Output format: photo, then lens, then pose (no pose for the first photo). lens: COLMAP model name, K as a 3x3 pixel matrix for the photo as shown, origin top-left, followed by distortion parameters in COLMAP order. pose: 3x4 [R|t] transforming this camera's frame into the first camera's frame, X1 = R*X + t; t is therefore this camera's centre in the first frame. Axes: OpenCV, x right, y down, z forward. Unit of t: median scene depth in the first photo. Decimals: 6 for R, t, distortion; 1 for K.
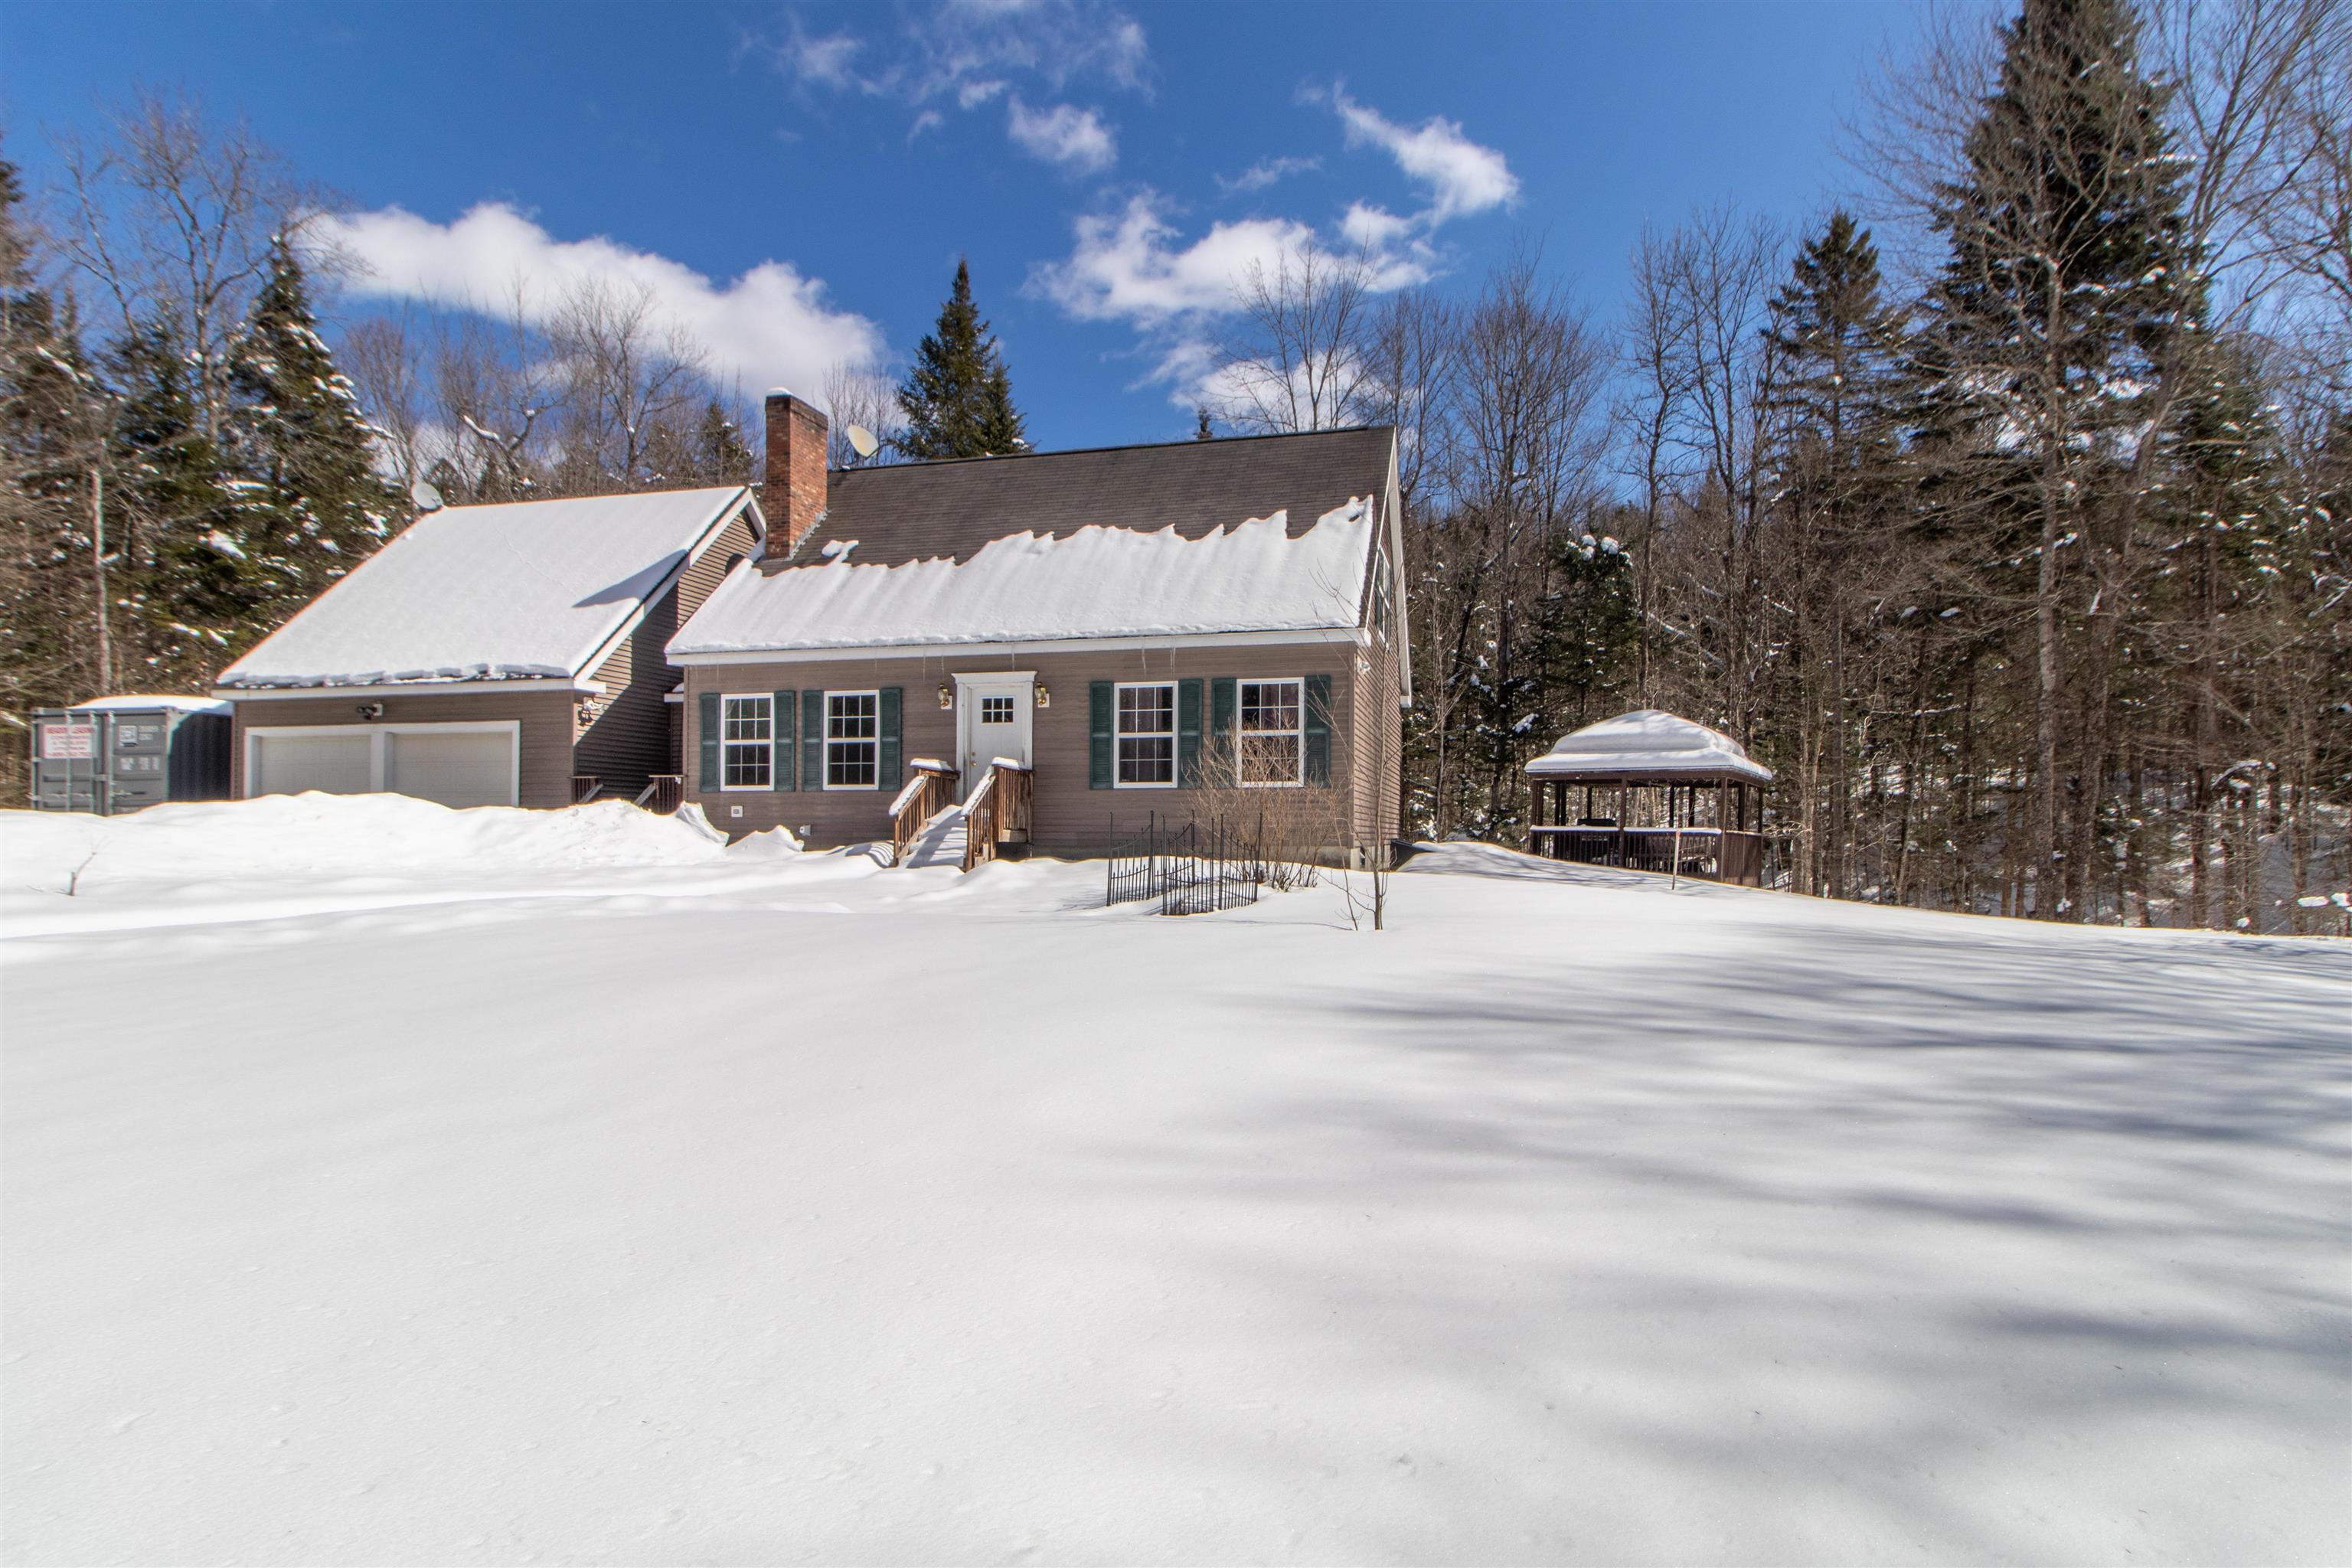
lens RADIAL K [[1181.6, 0, 1176.0], [0, 1181.6, 784.0], [0, 0, 1]] dist [0.015481, 0.001091]
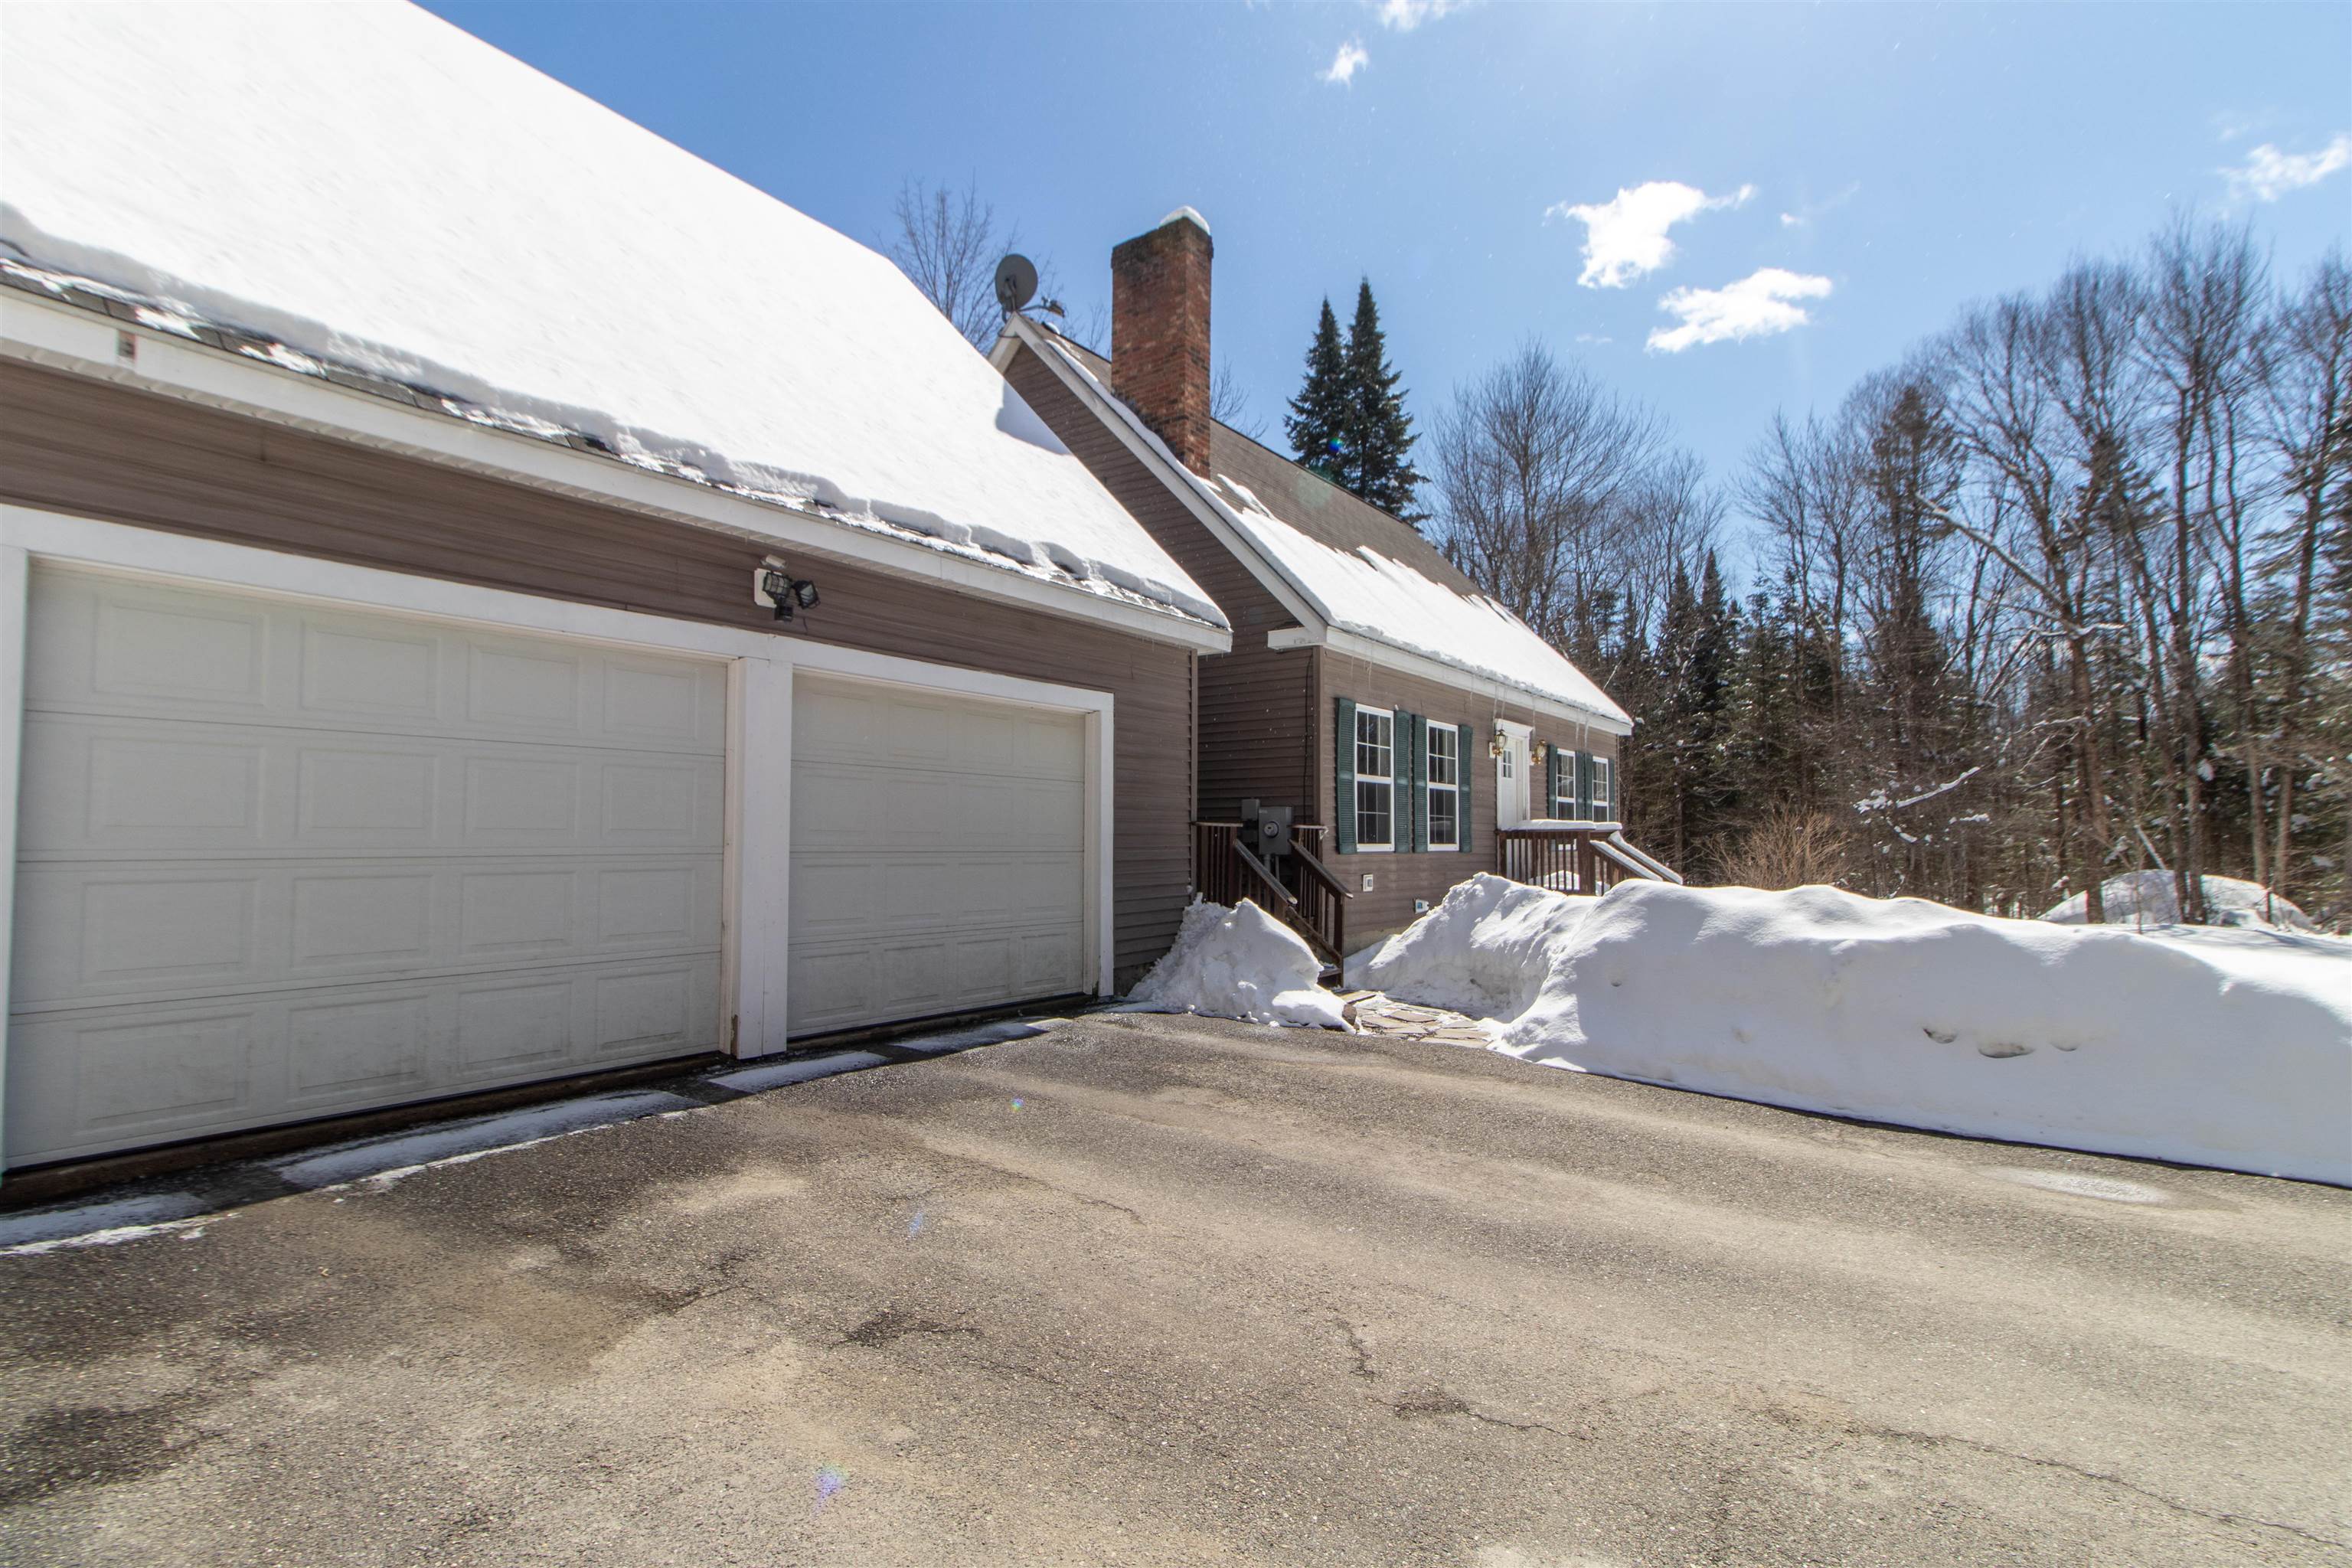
lens RADIAL K [[1096.1, 0, 1176.0], [0, 1096.1, 784.0], [0, 0, 1]] dist [0.002131, 0.000517]
pose [[0.374968, 0.056364, 0.925323, -0.889131], [-0.008857, 0.998322, -0.057222, 0.003577], [-0.926996, 0.013261, 0.374838, 0.791728]]
